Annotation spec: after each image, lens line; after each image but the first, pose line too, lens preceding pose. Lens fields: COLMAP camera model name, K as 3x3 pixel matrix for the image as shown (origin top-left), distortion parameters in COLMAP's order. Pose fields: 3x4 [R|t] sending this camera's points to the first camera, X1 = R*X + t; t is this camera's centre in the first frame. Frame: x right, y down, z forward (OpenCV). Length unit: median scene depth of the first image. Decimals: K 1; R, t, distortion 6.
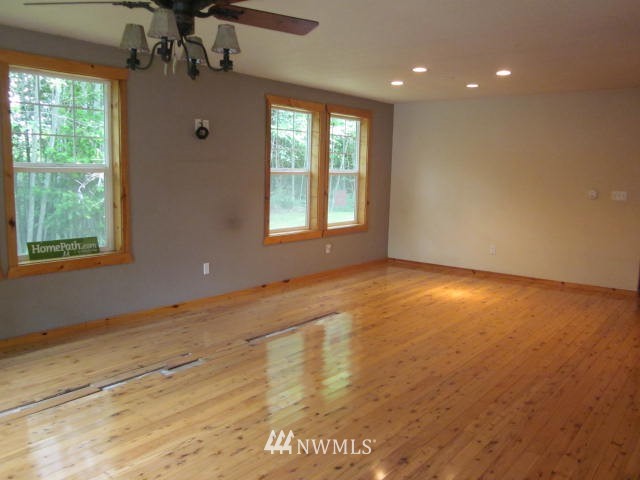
lens RADIAL K [[532.8, 0, 317.8], [0, 532.8, 237.5], [0, 0, 1]] dist [-0.041986, 0.009007]
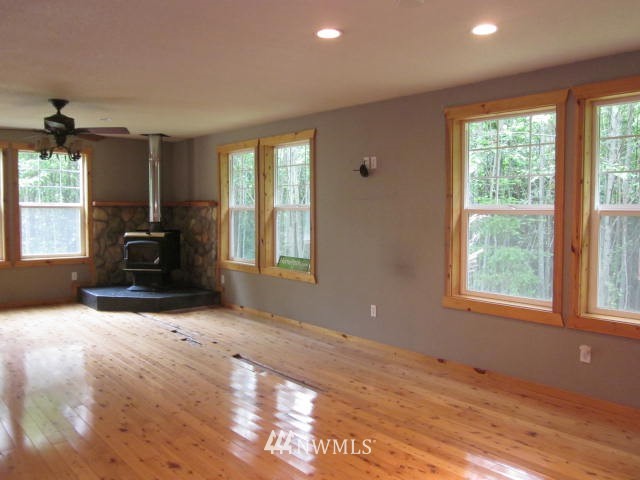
lens RADIAL K [[532.8, 0, 317.8], [0, 532.8, 237.5], [0, 0, 1]] dist [-0.041986, 0.009007]
pose [[-0.181979, 0.033934, -0.982717, 0.718310], [-0.133382, 0.989315, 0.058862, -0.111154], [0.974214, 0.141789, -0.175509, 1.019851]]
